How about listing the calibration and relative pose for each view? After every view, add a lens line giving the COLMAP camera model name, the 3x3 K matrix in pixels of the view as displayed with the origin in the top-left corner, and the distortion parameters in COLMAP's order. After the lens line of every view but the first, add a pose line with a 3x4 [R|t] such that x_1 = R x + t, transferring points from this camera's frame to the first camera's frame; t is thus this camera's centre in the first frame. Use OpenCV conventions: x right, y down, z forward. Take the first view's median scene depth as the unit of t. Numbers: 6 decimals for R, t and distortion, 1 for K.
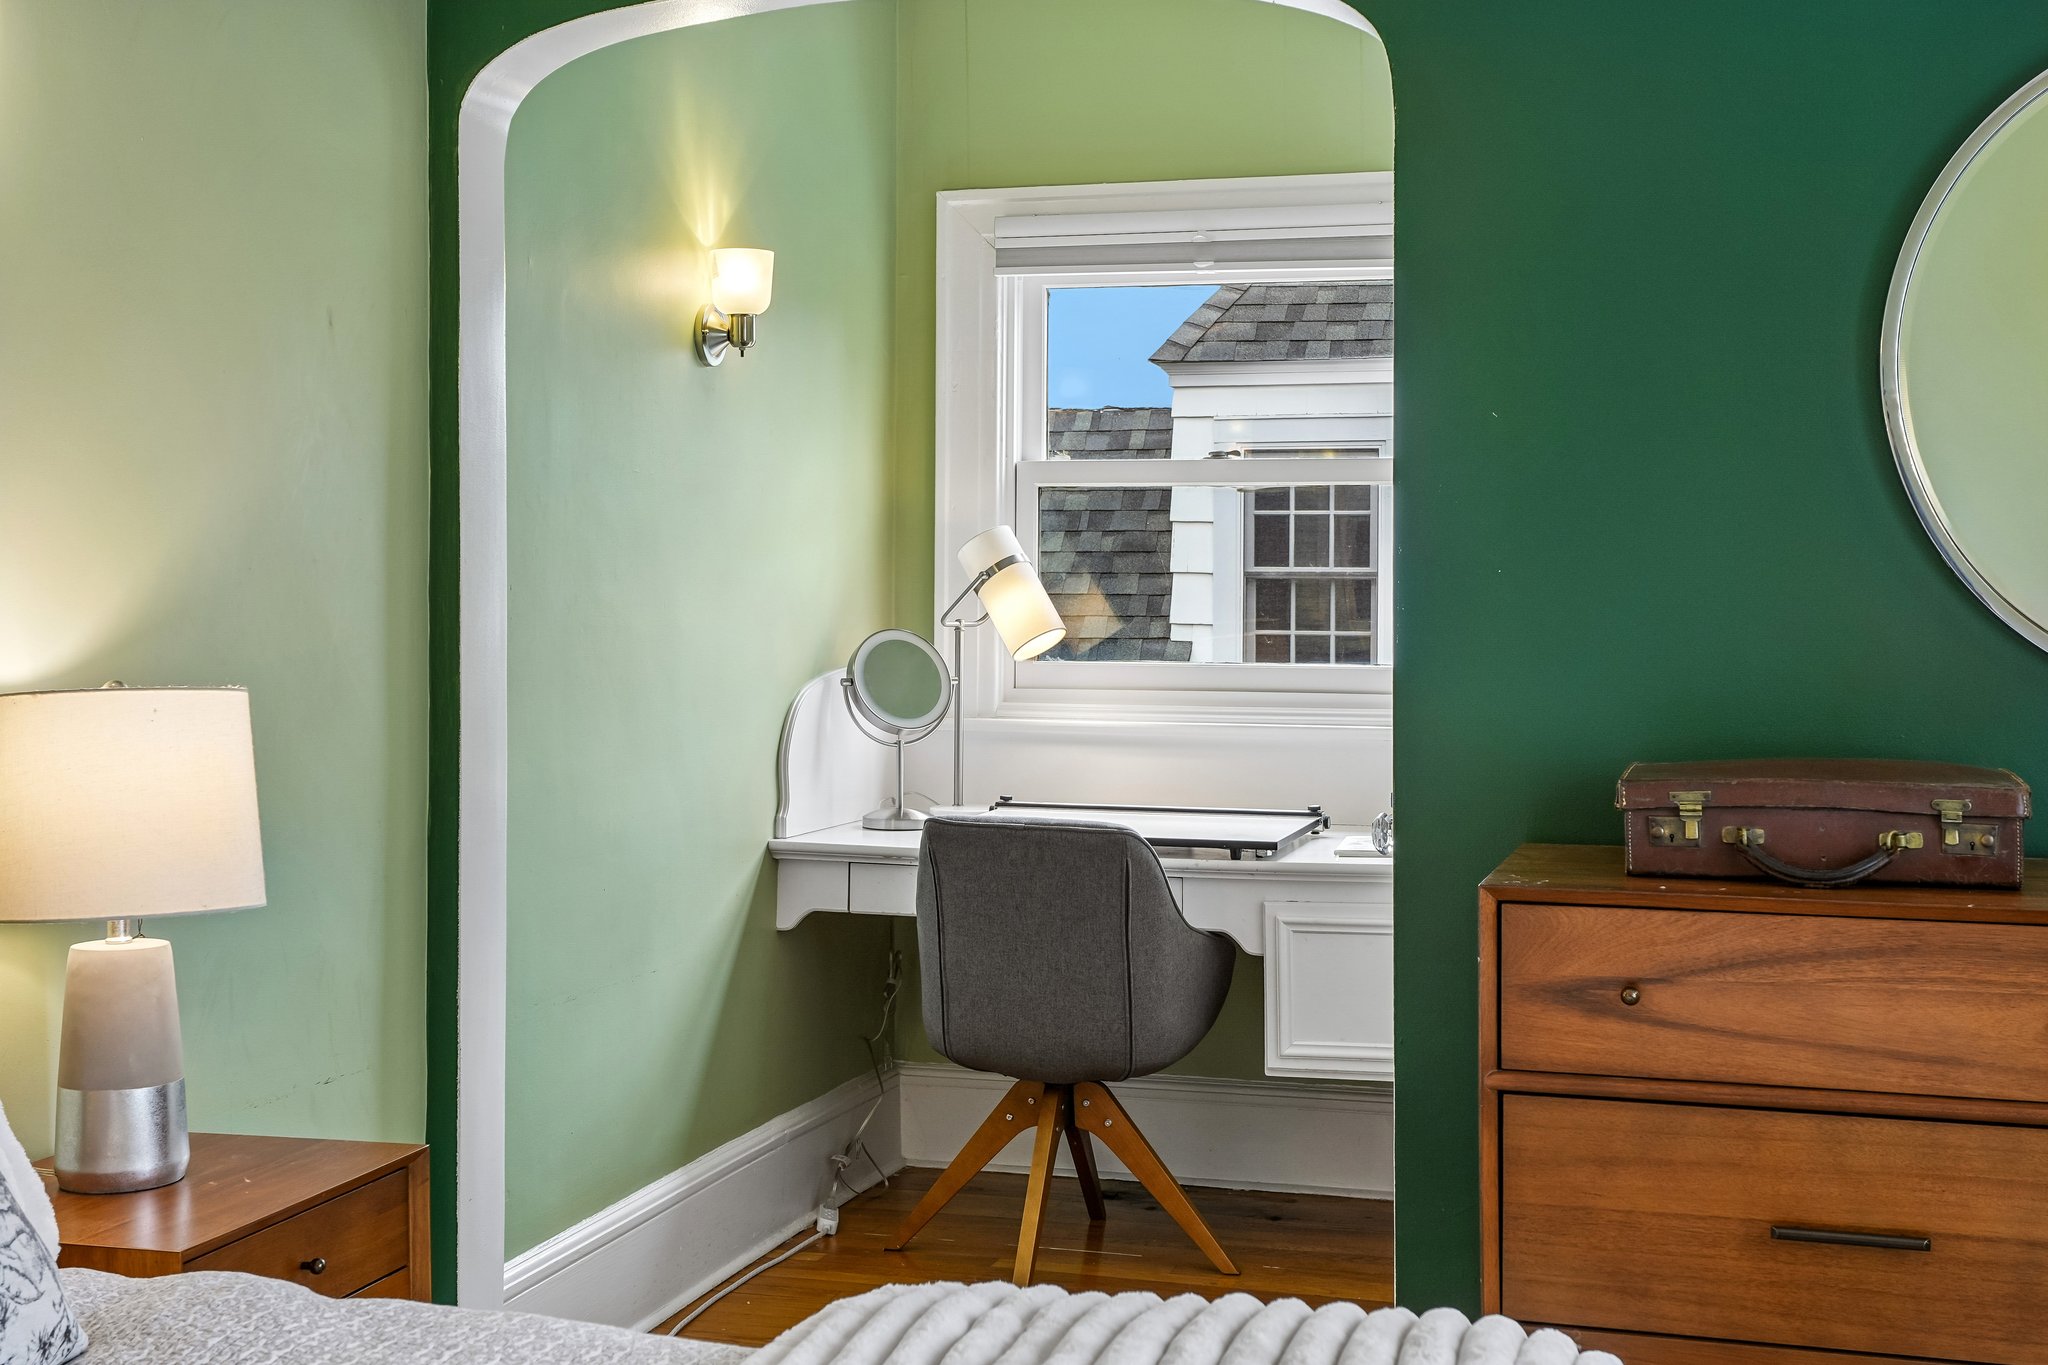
lens RADIAL K [[2467.9, 0, 1021.7], [0, 2467.9, 586.9], [0, 0, 1]] dist [0.008547, 0.000000]
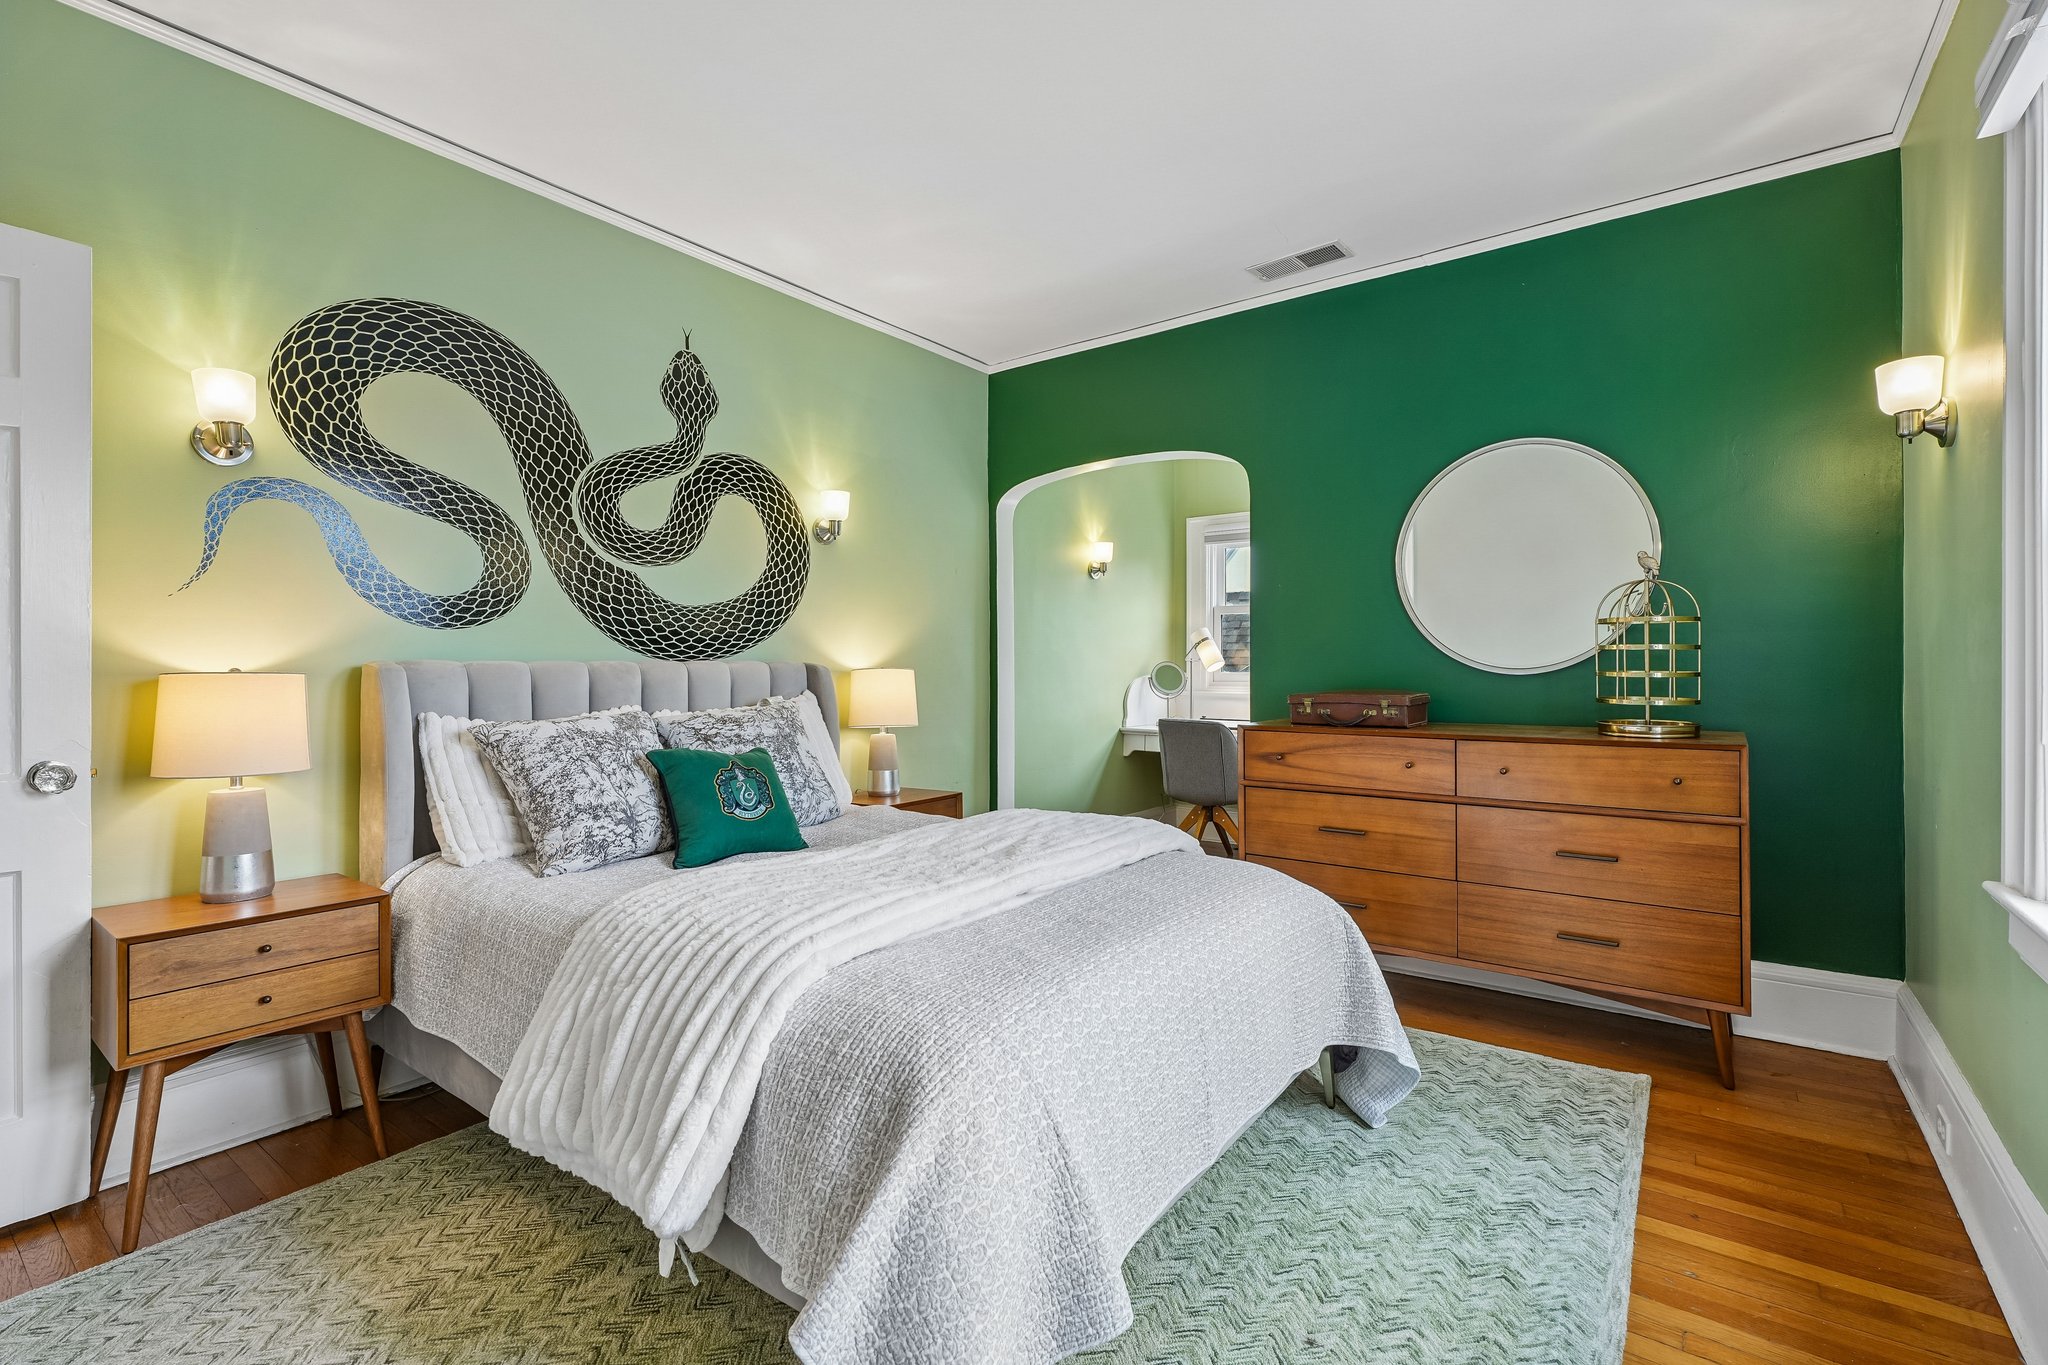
lens RADIAL K [[927.1, 0, 1024.6], [0, 927.1, 669.5], [0, 0, 1]] dist [-0.002525, 0.000005]
pose [[0.939234, -0.004633, -0.343246, 0.252446], [0.007571, 0.999945, 0.007220, 0.024246], [0.343193, -0.009380, 0.939218, -0.214711]]
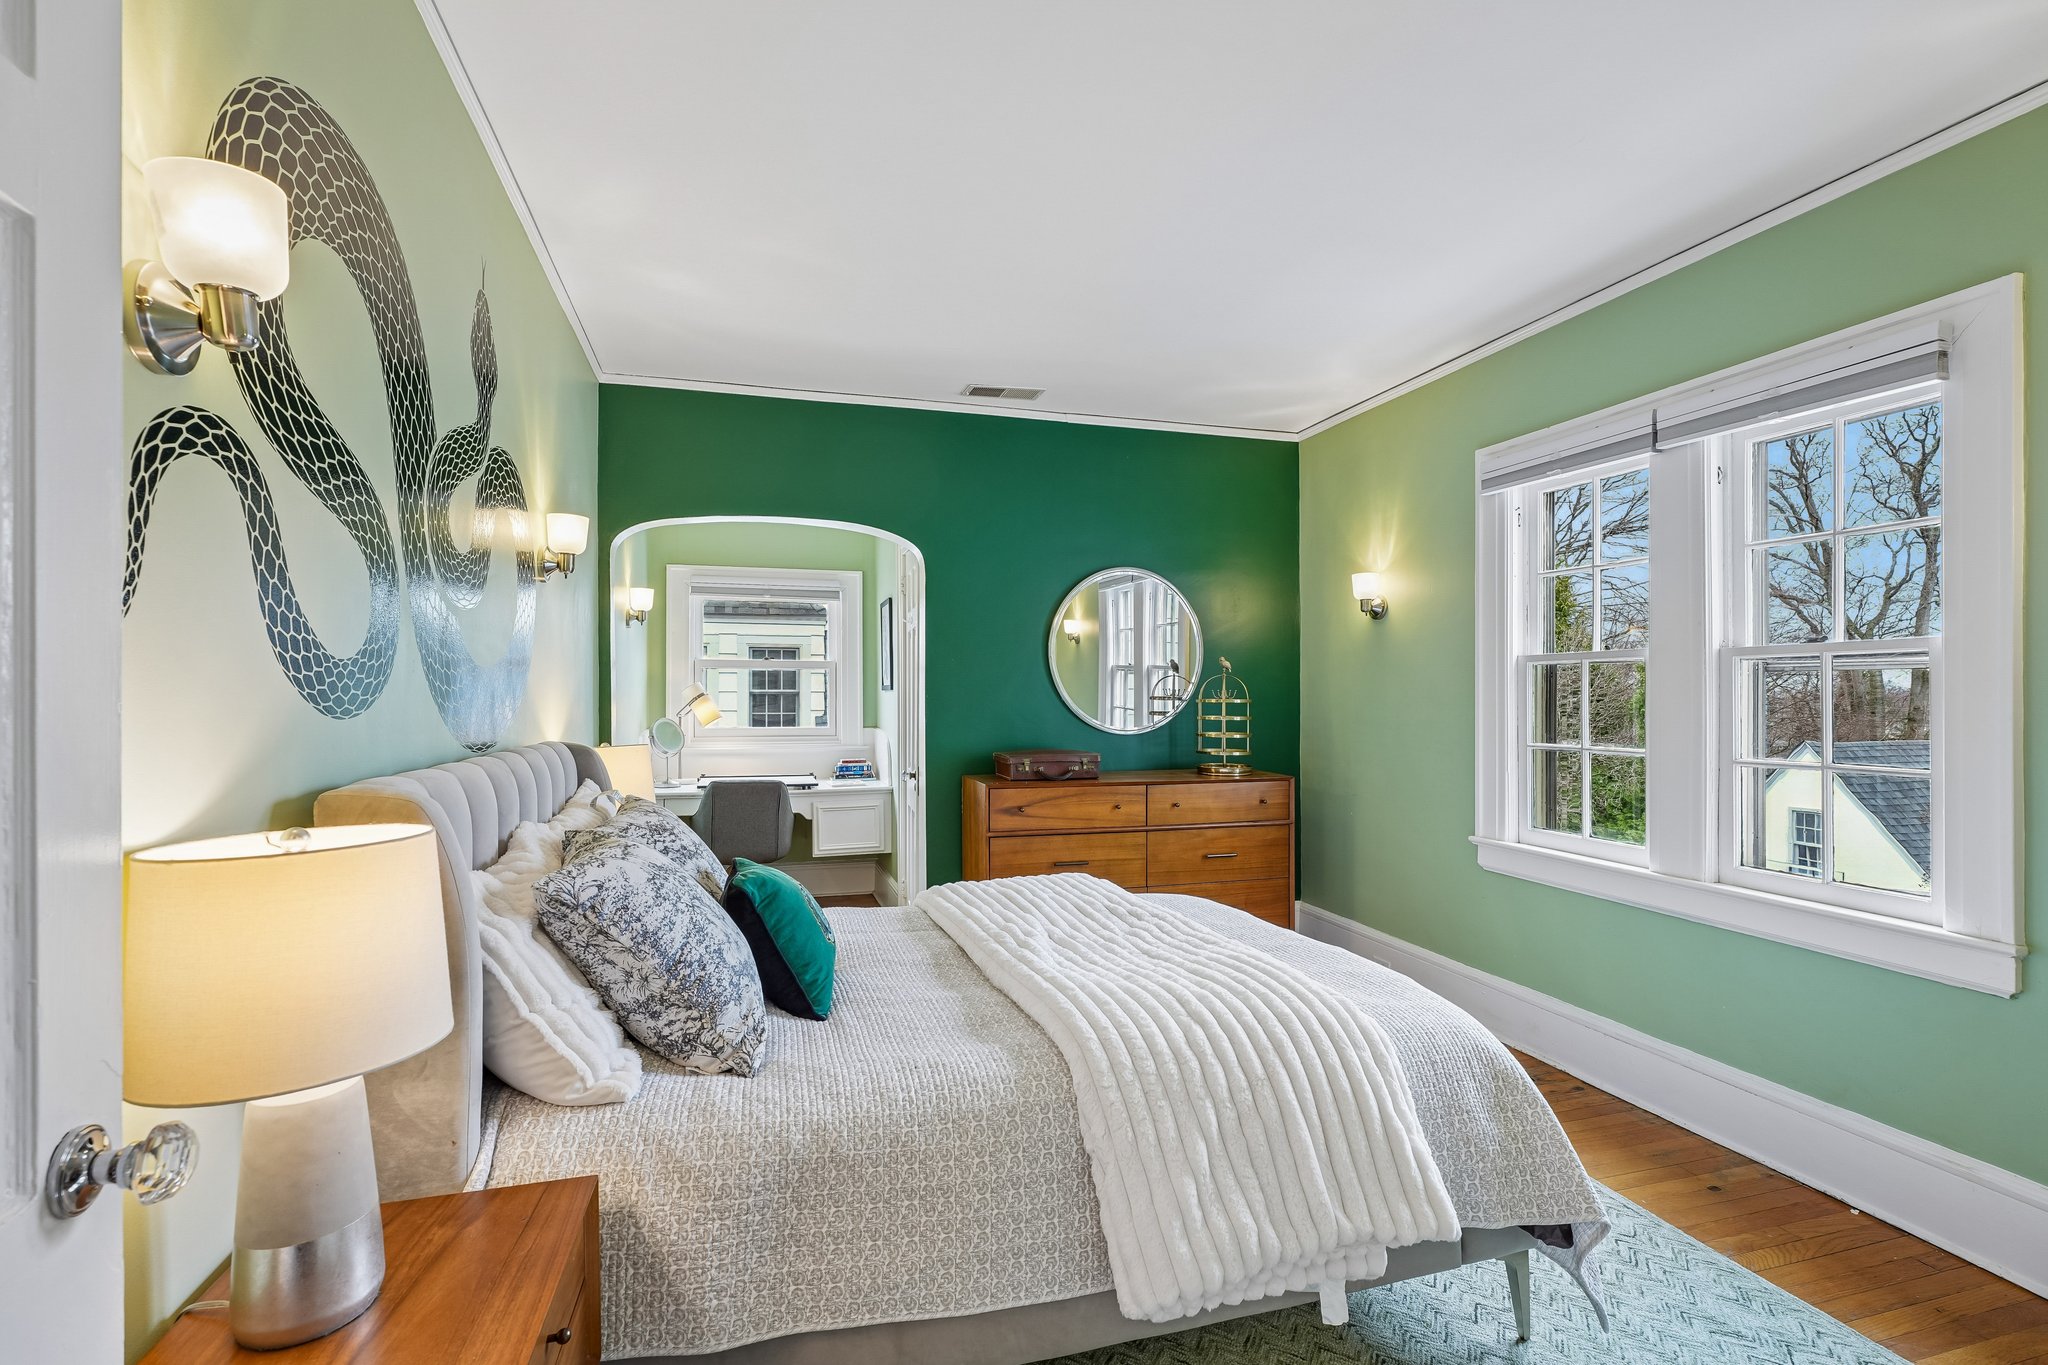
lens RADIAL K [[927.1, 0, 1026.6], [0, 927.1, 695.2], [0, 0, 1]] dist [-0.002525, 0.000005]
pose [[0.834608, -0.001669, 0.550842, -0.410032], [0.000064, 0.999996, 0.002932, -0.017848], [-0.550845, -0.002412, 0.834604, -0.184575]]
